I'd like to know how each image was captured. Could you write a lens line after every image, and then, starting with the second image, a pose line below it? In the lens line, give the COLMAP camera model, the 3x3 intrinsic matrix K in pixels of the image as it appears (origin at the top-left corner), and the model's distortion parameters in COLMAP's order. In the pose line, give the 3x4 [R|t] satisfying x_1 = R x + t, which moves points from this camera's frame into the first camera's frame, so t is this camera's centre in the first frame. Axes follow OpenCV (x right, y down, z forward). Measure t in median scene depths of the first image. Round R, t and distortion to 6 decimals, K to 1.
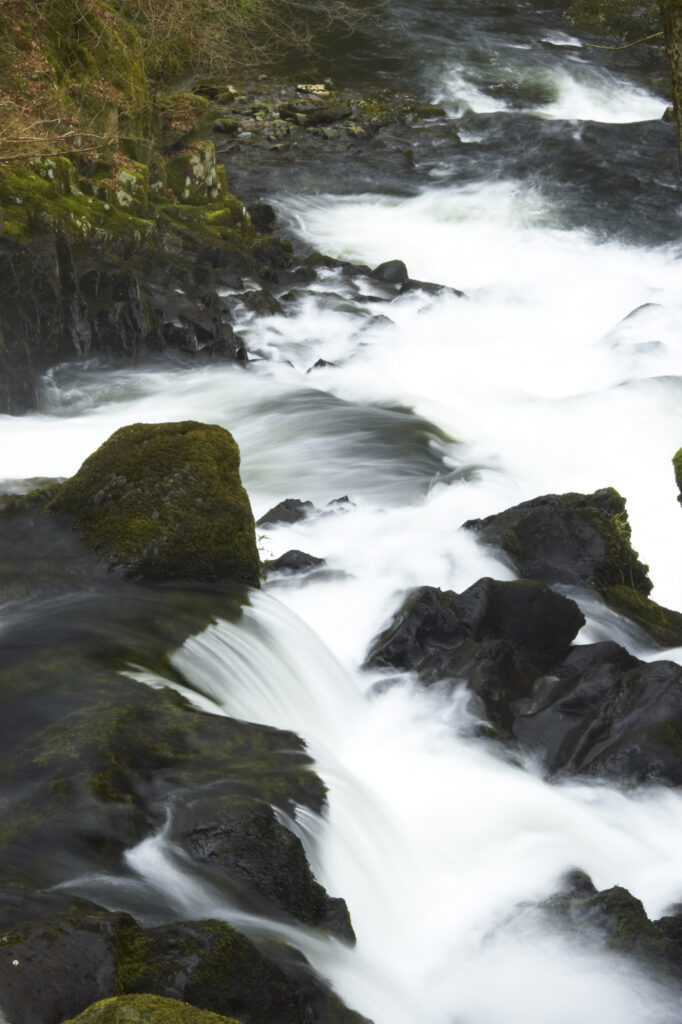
lens RADIAL K [[2555.3, 0, 342.4], [0, 2555.3, 509.6], [0, 0, 1]] dist [0.479065, 0.000000]
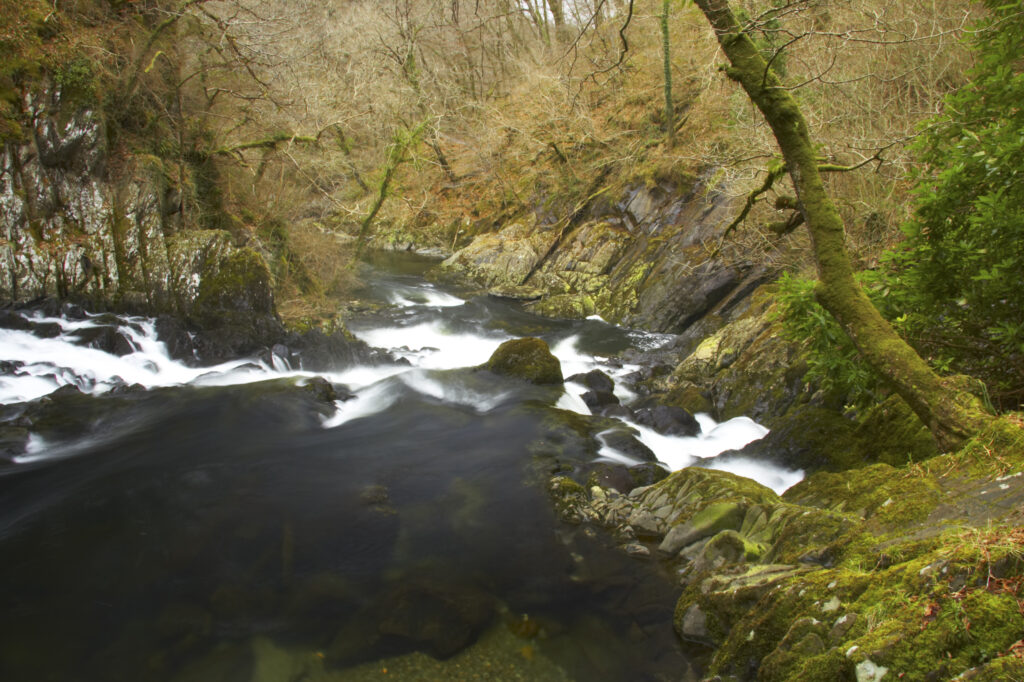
lens RADIAL K [[798.1, 0, 504.6], [0, 798.1, 339.0], [0, 0, 1]] dist [-0.175485, 0.150049]
pose [[0.967736, -0.072724, 0.241243, -0.117042], [0.103578, 0.987624, -0.117776, 0.028585], [-0.229692, 0.138963, 0.963292, 0.025977]]
